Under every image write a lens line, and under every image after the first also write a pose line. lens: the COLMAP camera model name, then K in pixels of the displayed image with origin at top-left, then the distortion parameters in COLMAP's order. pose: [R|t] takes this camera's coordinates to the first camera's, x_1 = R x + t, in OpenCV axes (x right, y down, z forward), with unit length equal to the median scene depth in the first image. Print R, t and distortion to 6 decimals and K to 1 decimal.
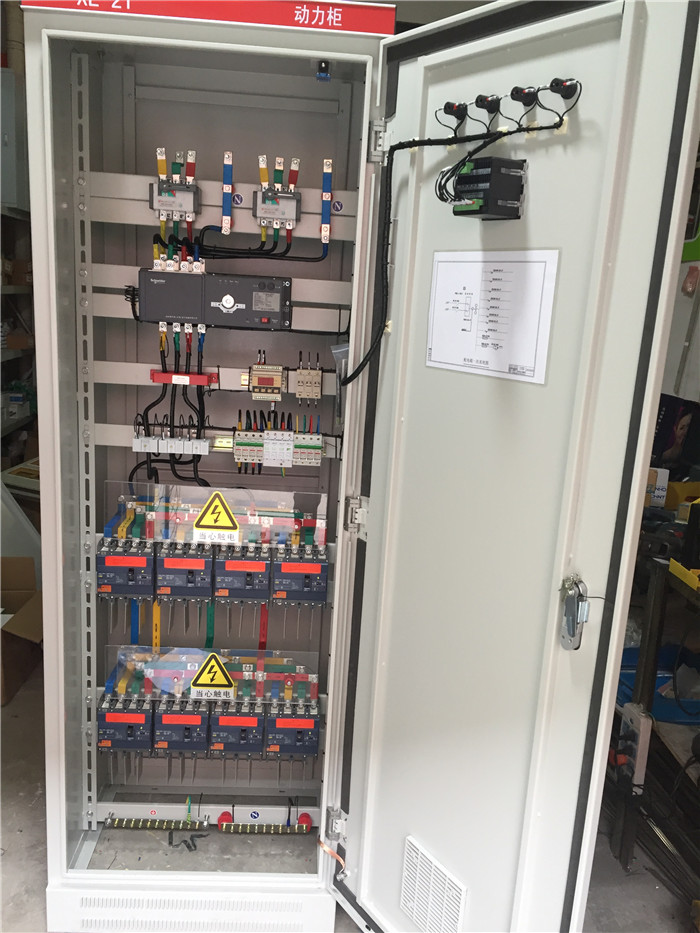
lens RADIAL K [[789.1, 0, 345.7], [0, 789.1, 468.7], [0, 0, 1]] dist [0.056571, -0.015818]
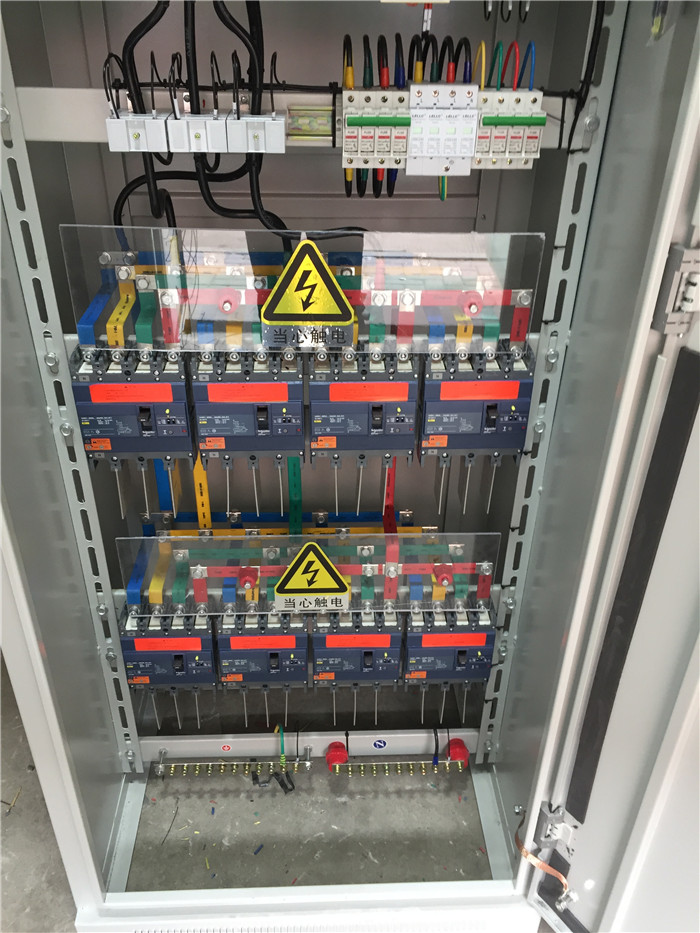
lens RADIAL K [[789.1, 0, 345.7], [0, 789.1, 468.7], [0, 0, 1]] dist [0.056571, -0.015818]
pose [[0.998994, -0.038080, -0.023670, -0.131100], [0.043783, 0.942283, 0.331941, 0.002092], [0.009663, -0.332644, 0.943003, 0.509508]]
